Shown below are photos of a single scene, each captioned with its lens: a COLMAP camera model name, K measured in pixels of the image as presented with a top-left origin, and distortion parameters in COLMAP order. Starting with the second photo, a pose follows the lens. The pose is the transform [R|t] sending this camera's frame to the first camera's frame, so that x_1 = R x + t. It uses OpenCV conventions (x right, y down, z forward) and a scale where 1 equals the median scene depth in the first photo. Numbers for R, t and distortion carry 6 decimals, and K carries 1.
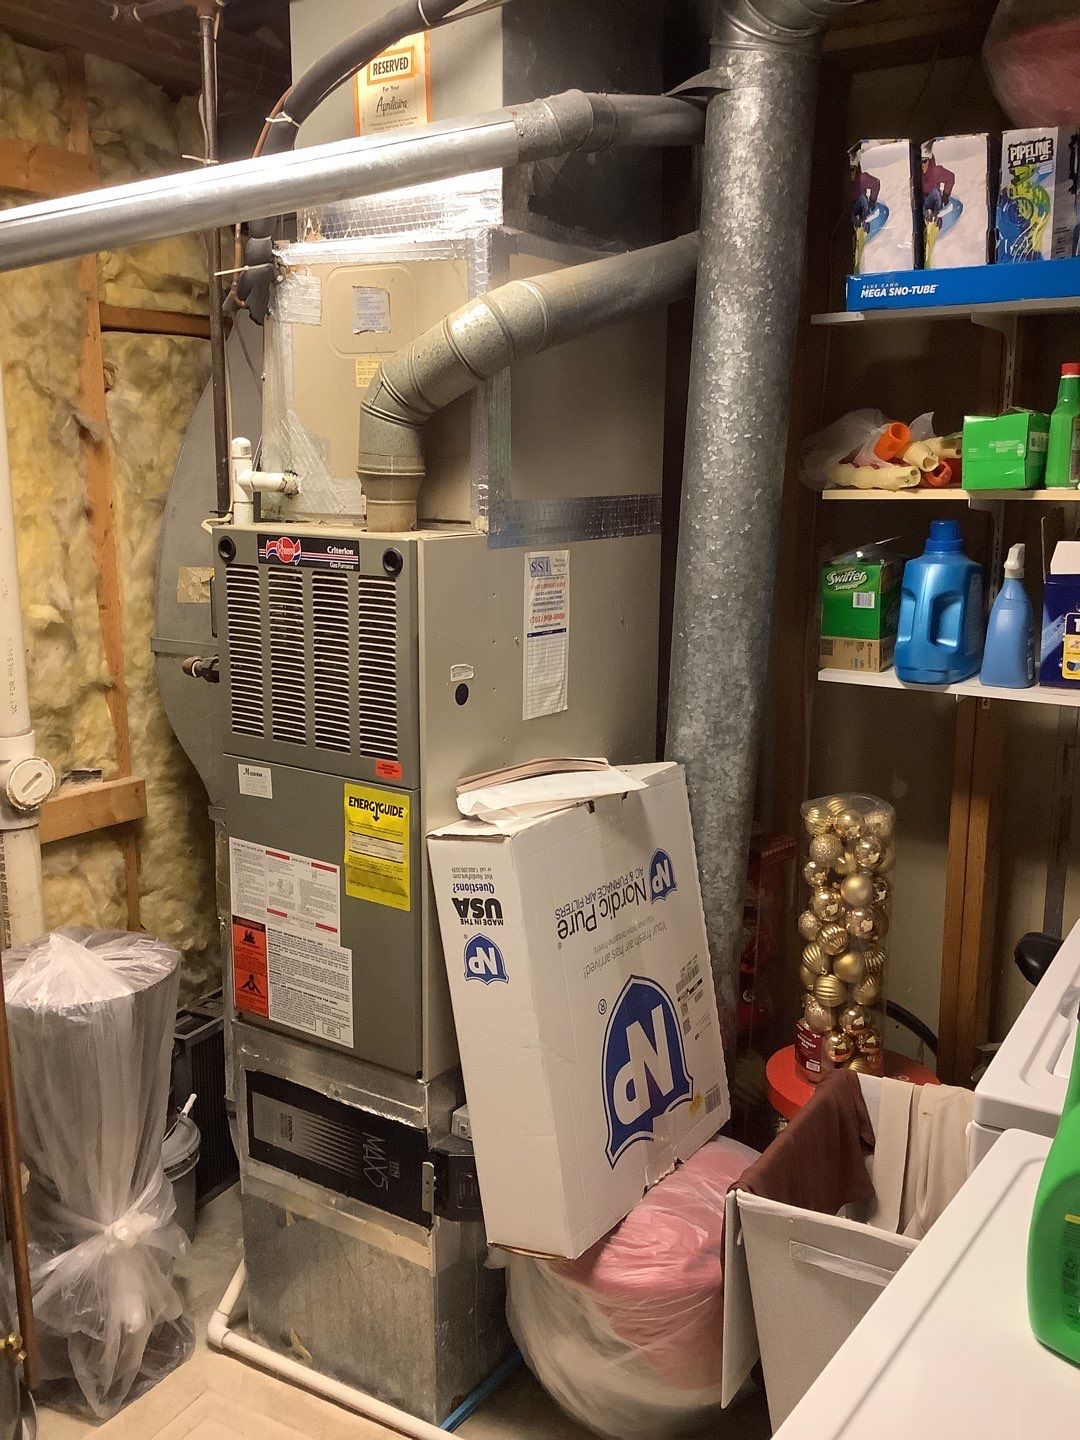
lens RADIAL K [[1349.2, 0, 522.2], [0, 1349.2, 746.9], [0, 0, 1]] dist [0.439991, -1.223020]
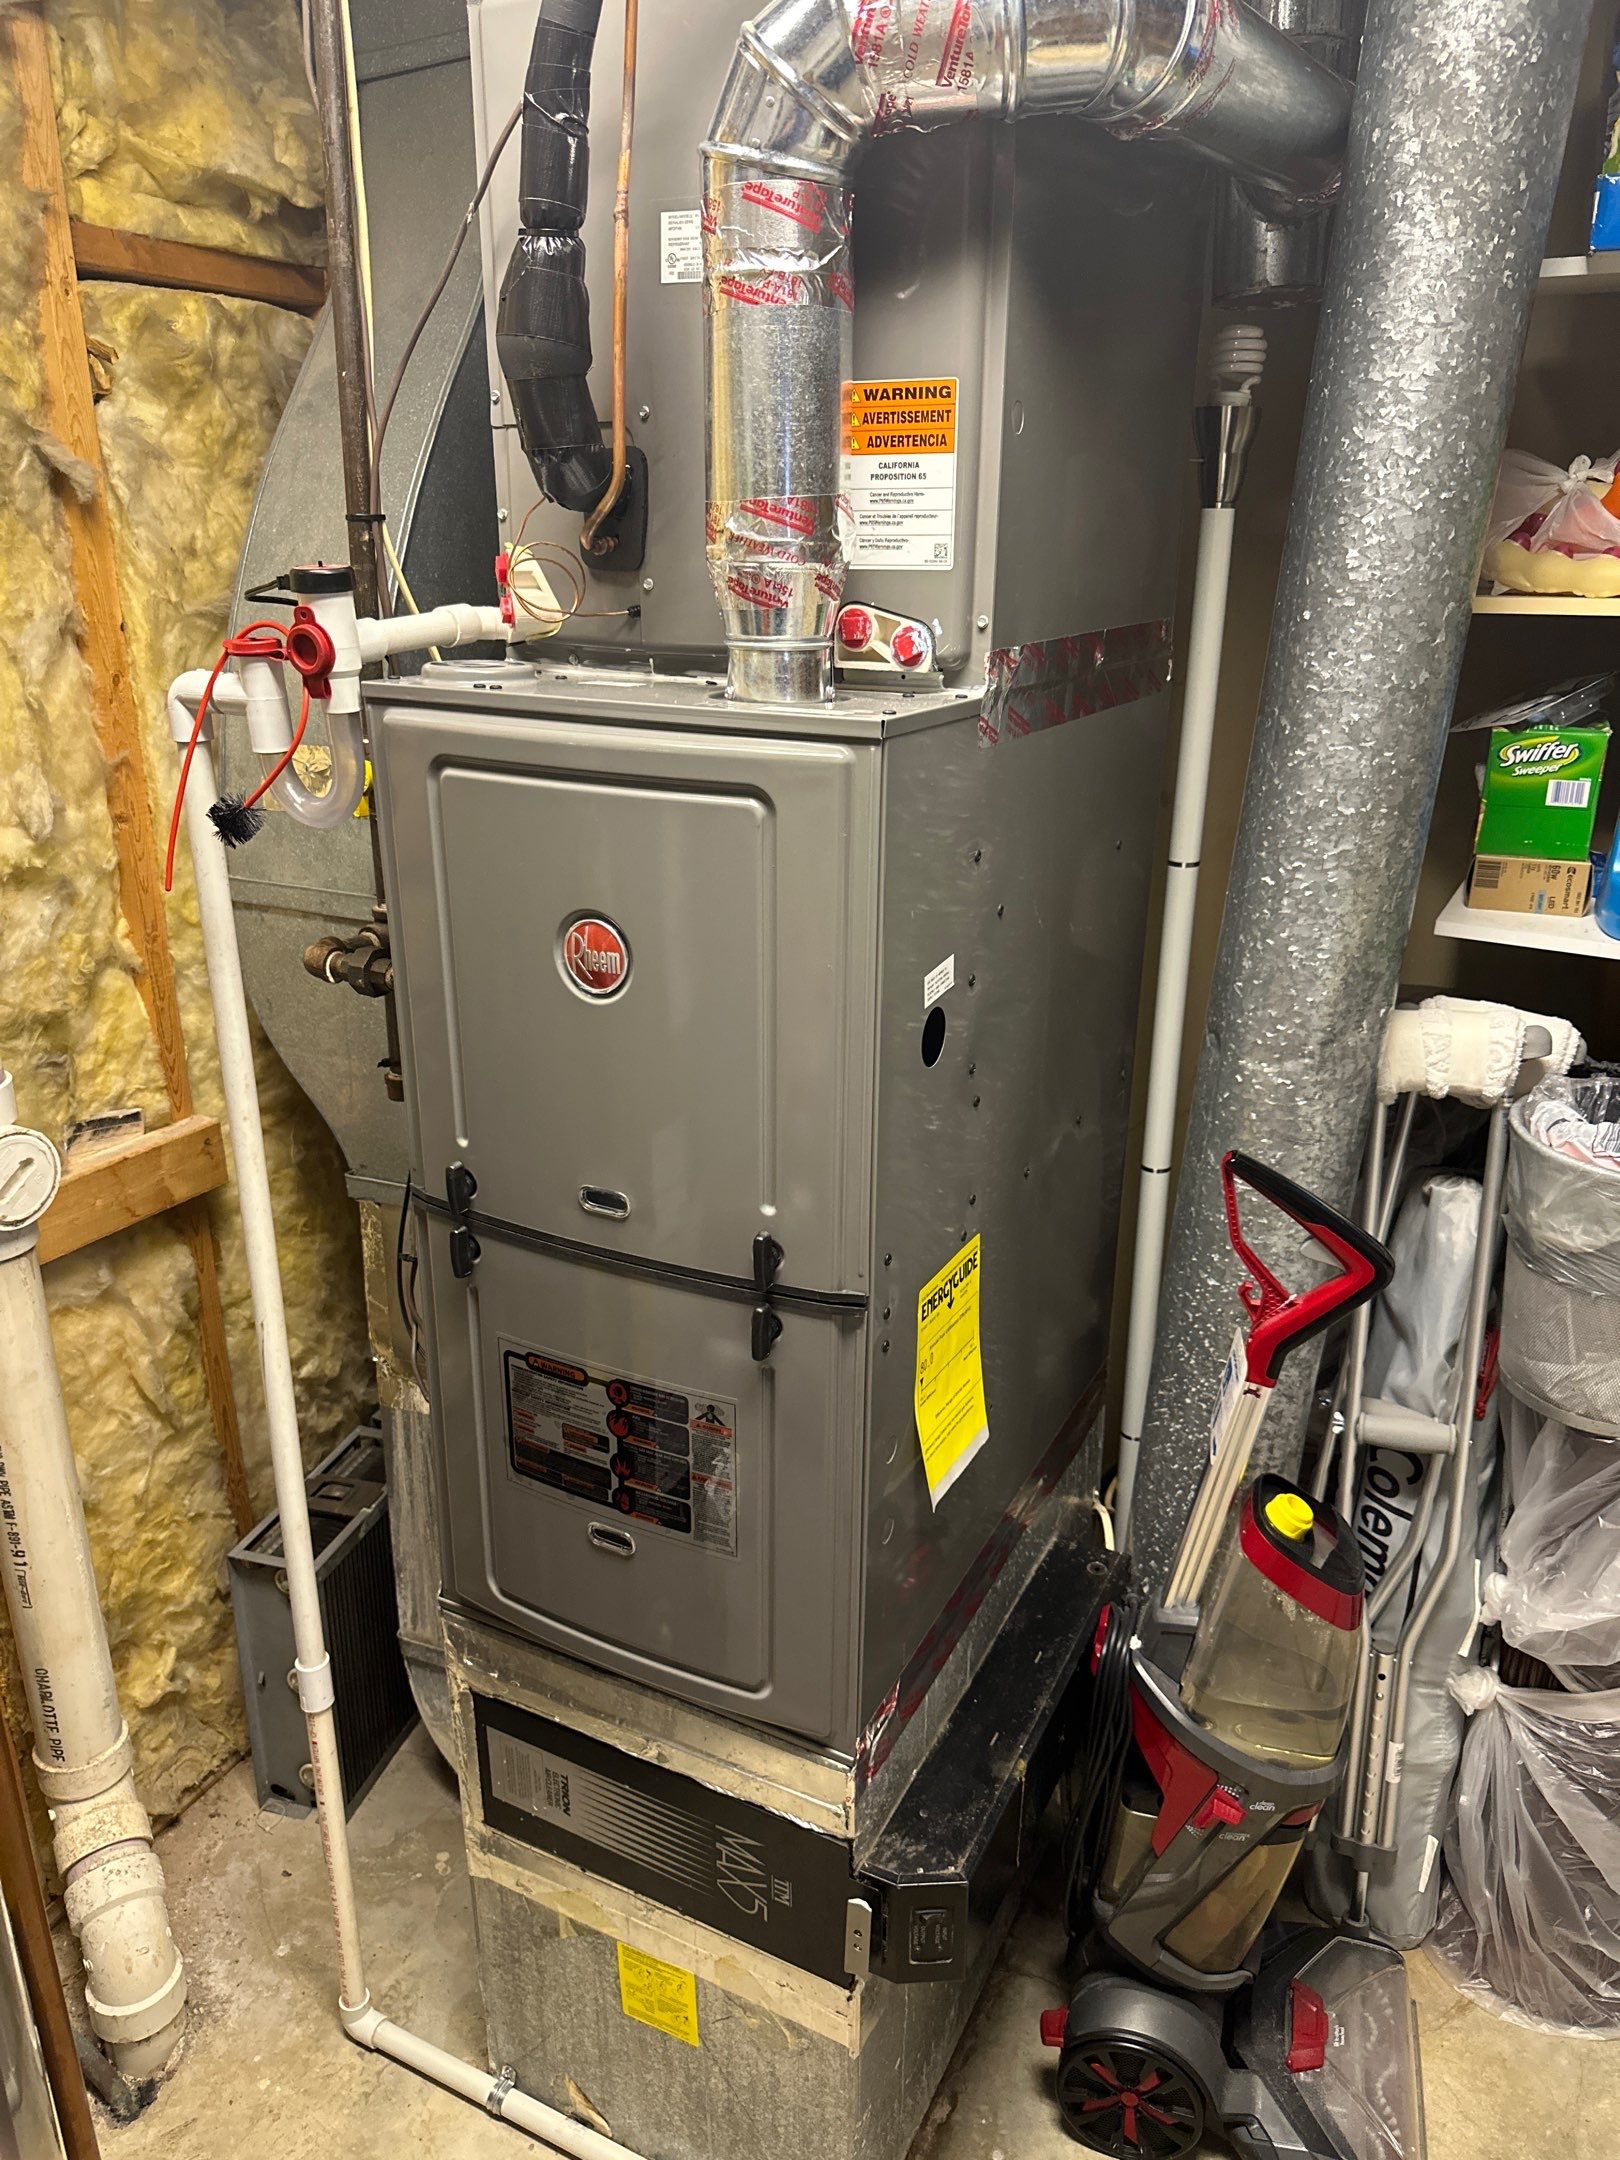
lens RADIAL K [[1525.9, 0, 810.0], [0, 1525.9, 1080.0], [0, 0, 1]] dist [0.096112, -0.107739]
pose [[0.989915, -0.039821, 0.135951, -0.123209], [0.021157, 0.990474, 0.136066, -0.077156], [-0.140074, -0.131818, 0.981327, 0.361799]]
